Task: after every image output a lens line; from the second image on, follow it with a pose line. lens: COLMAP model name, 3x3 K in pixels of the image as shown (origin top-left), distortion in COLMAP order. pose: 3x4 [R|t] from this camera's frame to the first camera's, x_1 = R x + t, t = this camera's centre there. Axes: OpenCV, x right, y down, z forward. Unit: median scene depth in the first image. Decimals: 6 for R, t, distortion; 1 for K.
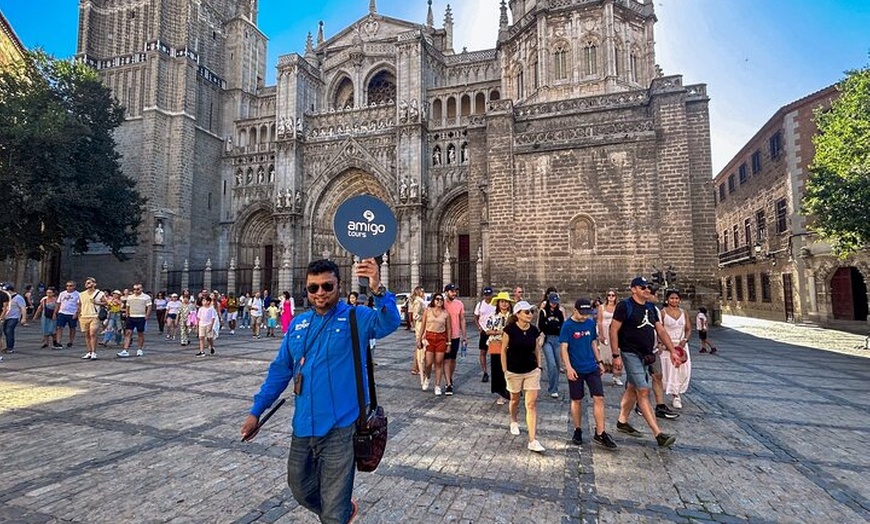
lens RADIAL K [[415.1, 0, 435.0], [0, 415.1, 262.0], [0, 0, 1]] dist [0.000783, 0.000069]
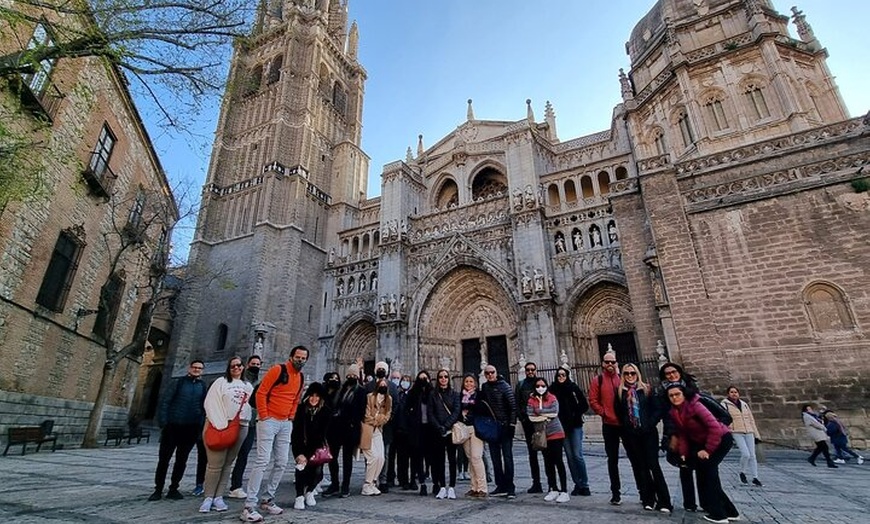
lens RADIAL K [[415.1, 0, 435.0], [0, 415.1, 262.0], [0, 0, 1]] dist [0.000783, 0.000069]
pose [[0.982172, -0.083259, -0.168539, -0.106903], [0.030266, 0.954910, -0.295349, 0.028199], [0.185530, 0.284982, 0.940406, 0.150648]]
